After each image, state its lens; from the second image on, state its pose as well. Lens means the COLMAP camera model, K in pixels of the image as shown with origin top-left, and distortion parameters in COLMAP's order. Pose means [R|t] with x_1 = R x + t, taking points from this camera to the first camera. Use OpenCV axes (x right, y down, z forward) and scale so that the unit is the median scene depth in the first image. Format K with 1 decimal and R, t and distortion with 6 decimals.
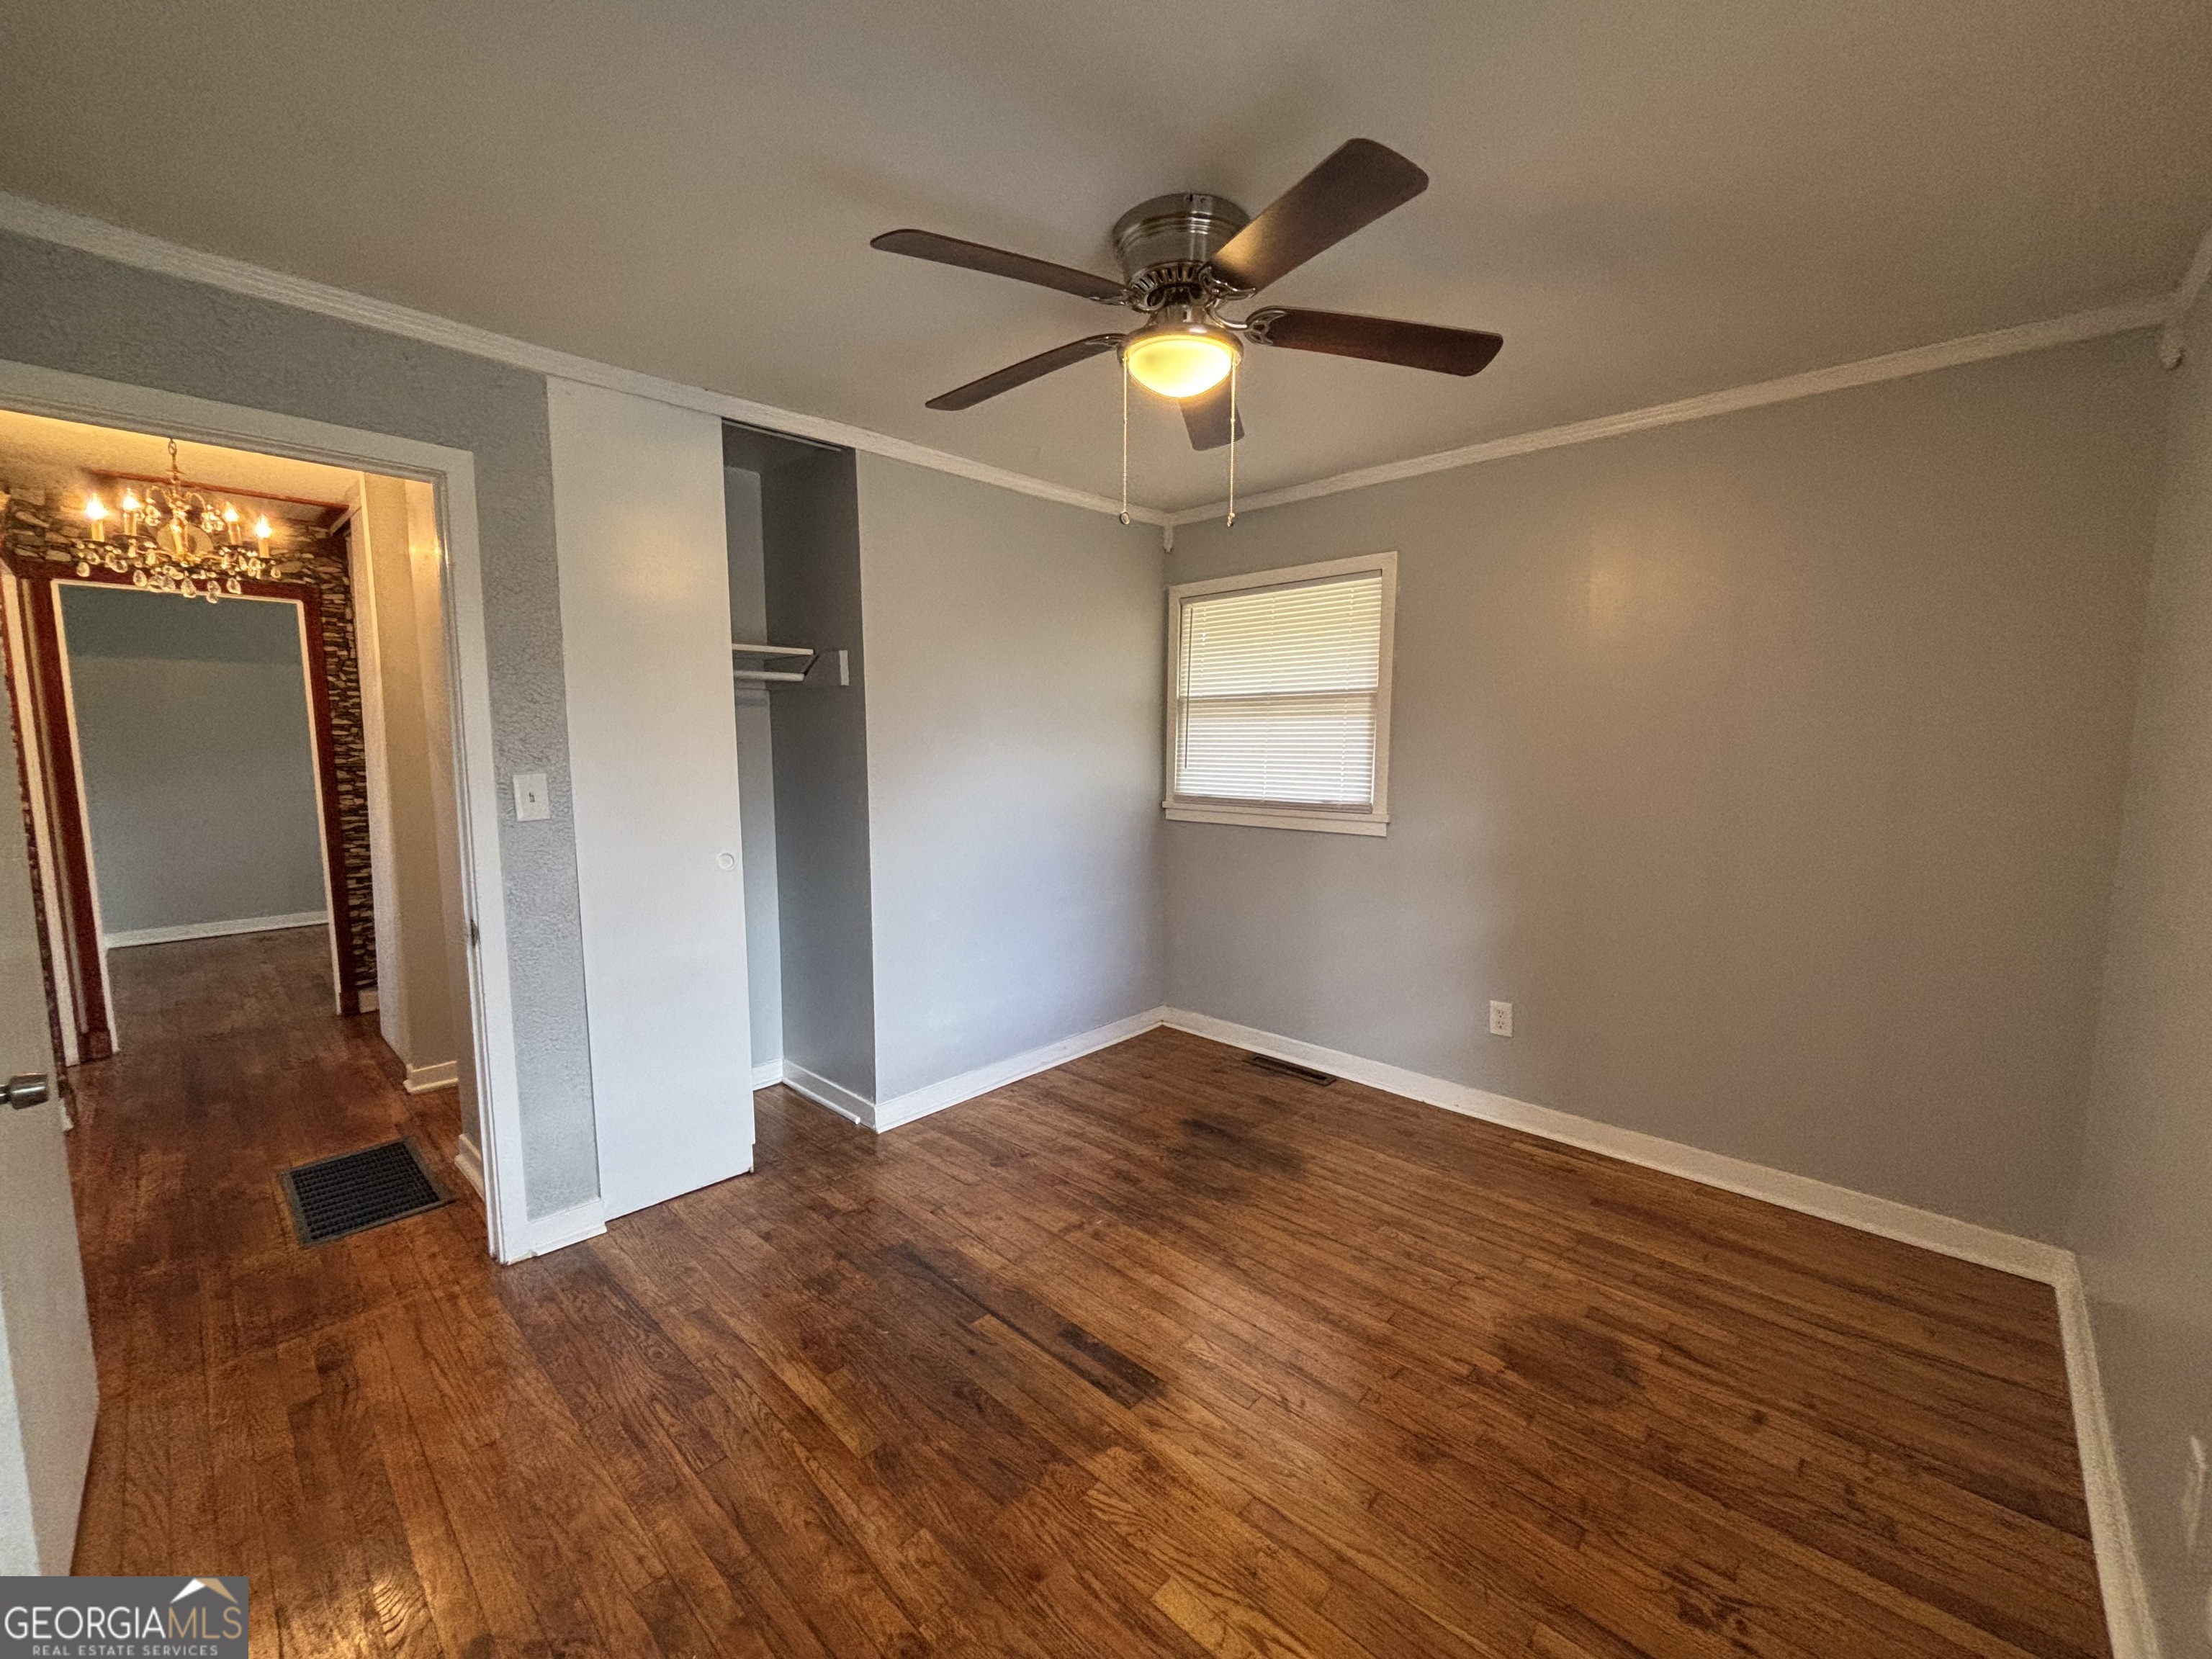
lens RADIAL K [[900.1, 0, 1106.4], [0, 900.1, 836.7], [0, 0, 1]] dist [0.010558, -0.001821]
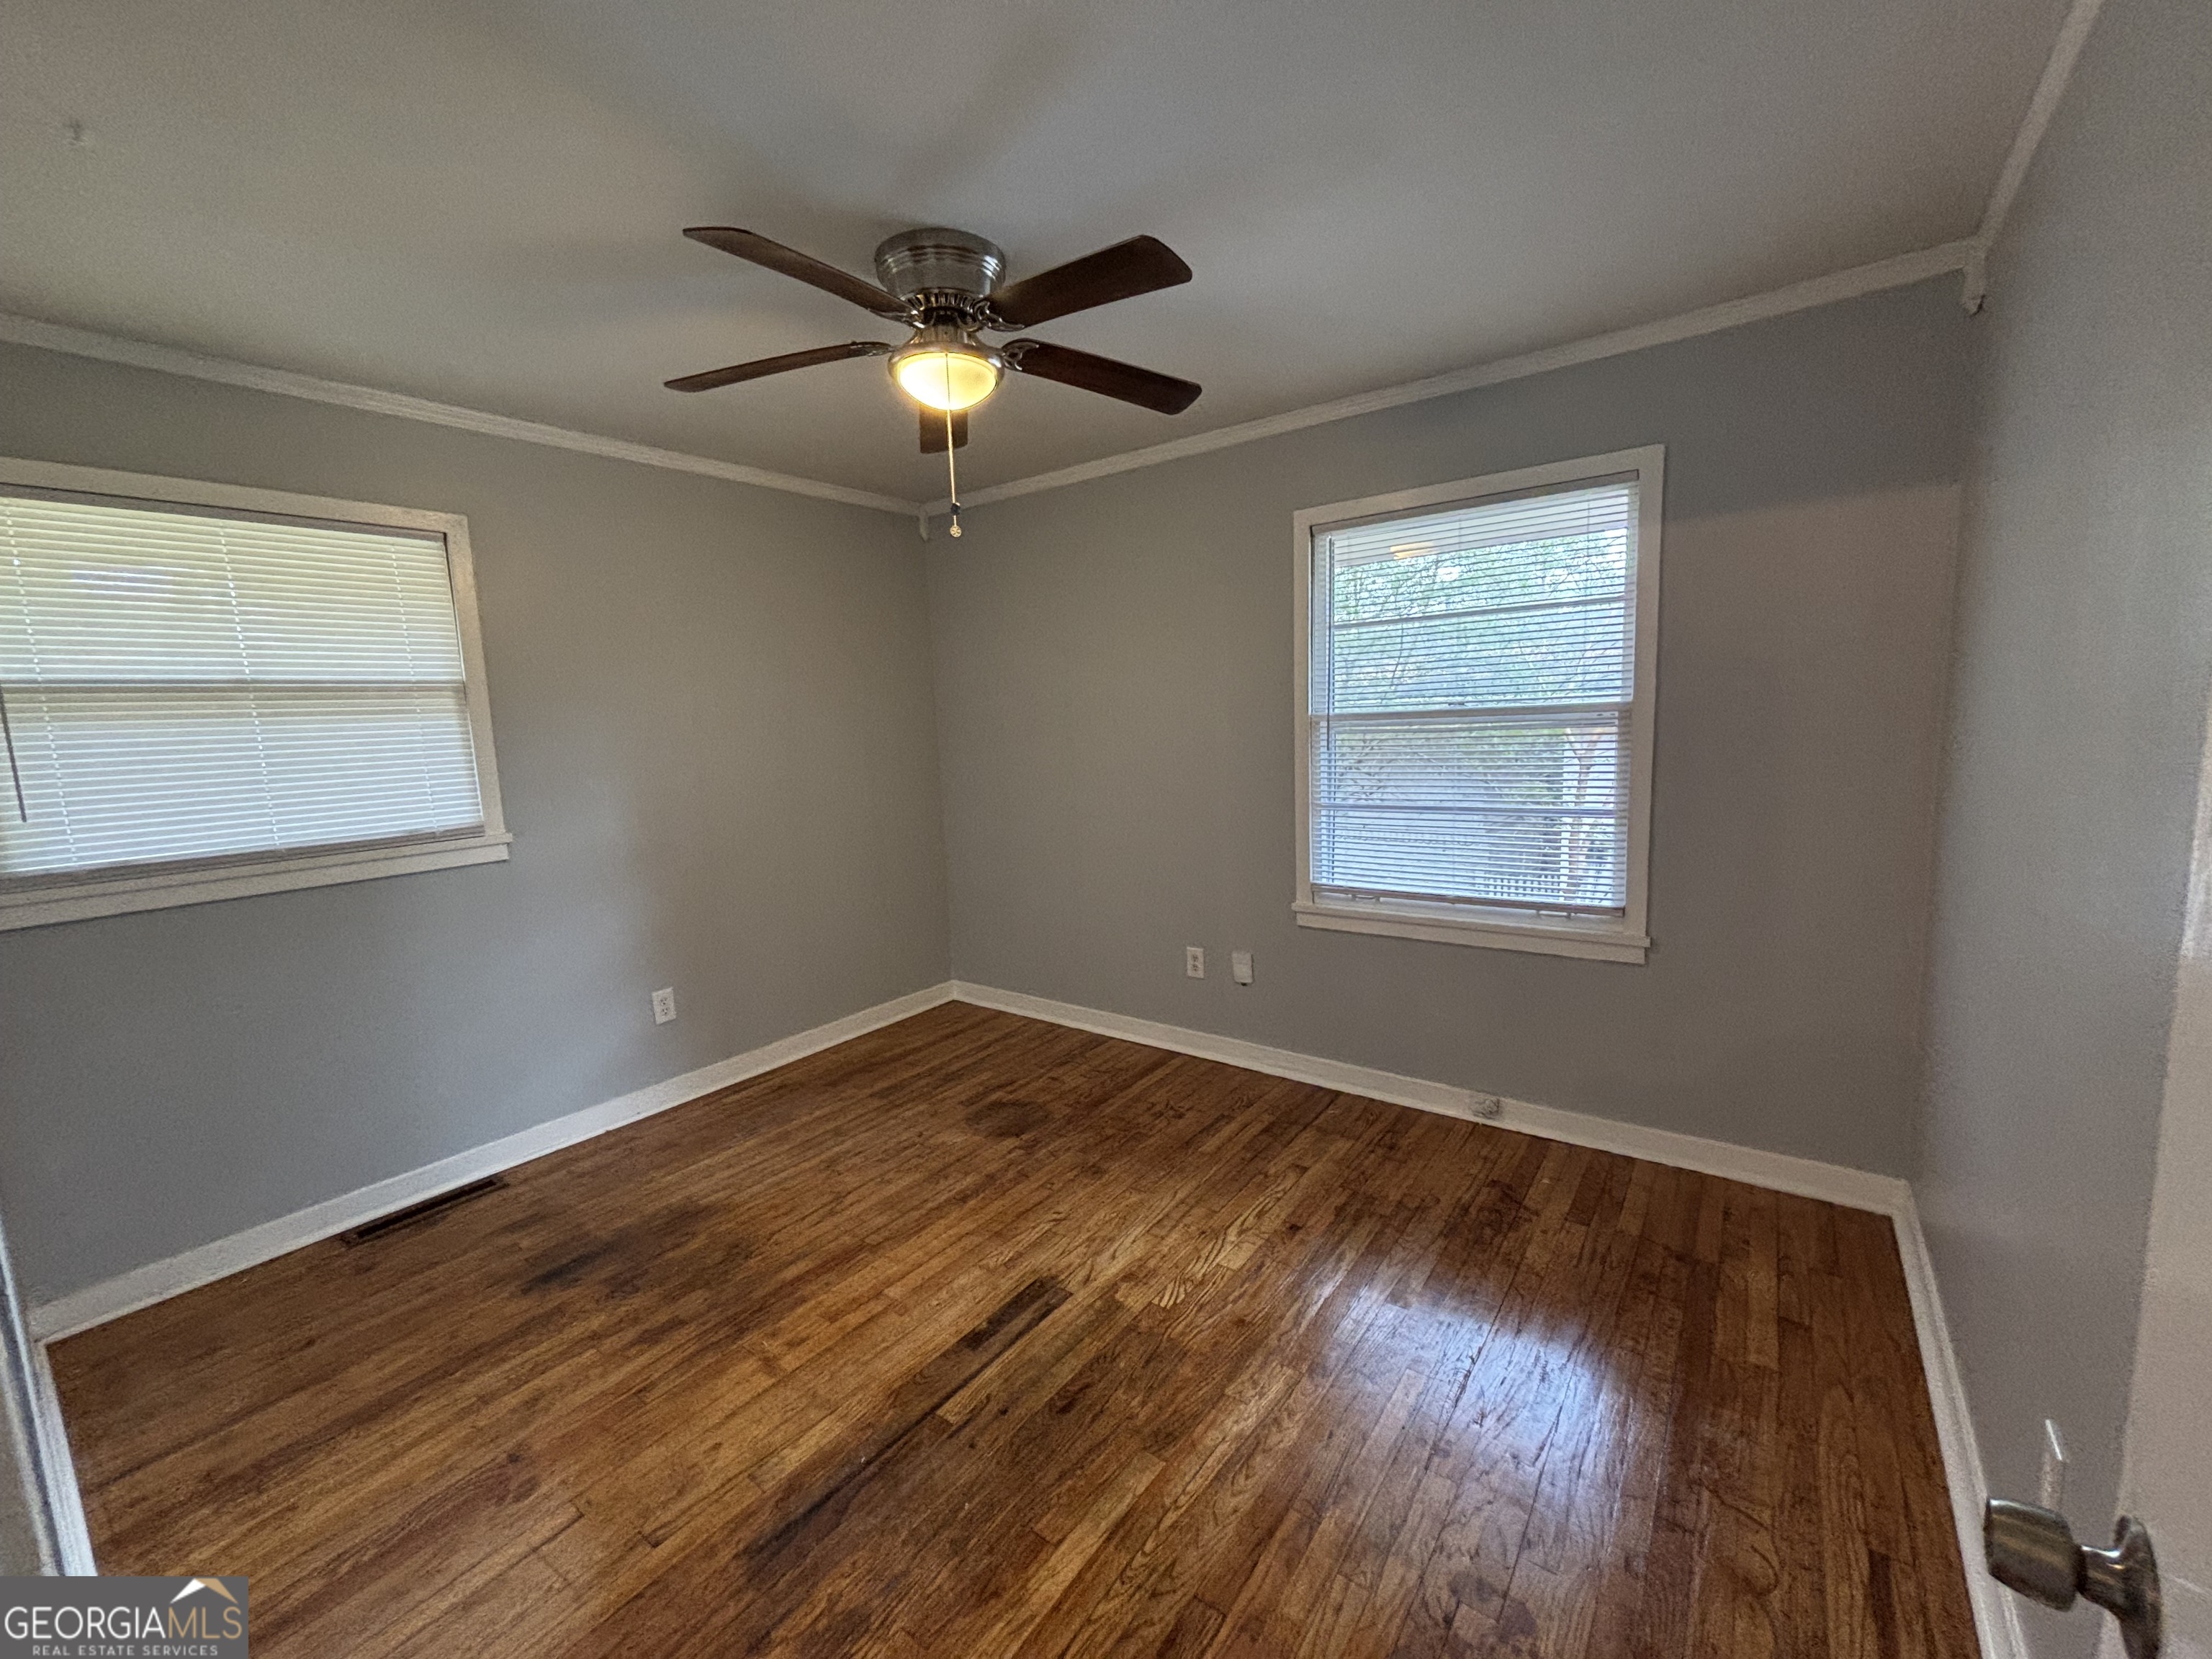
lens RADIAL K [[900.1, 0, 1104.3], [0, 900.1, 831.6], [0, 0, 1]] dist [0.010558, -0.001821]
pose [[-0.112419, -0.126510, 0.985575, -0.652662], [0.154568, 0.977562, 0.143112, -0.067520], [-0.981565, 0.168427, -0.090342, 0.600144]]
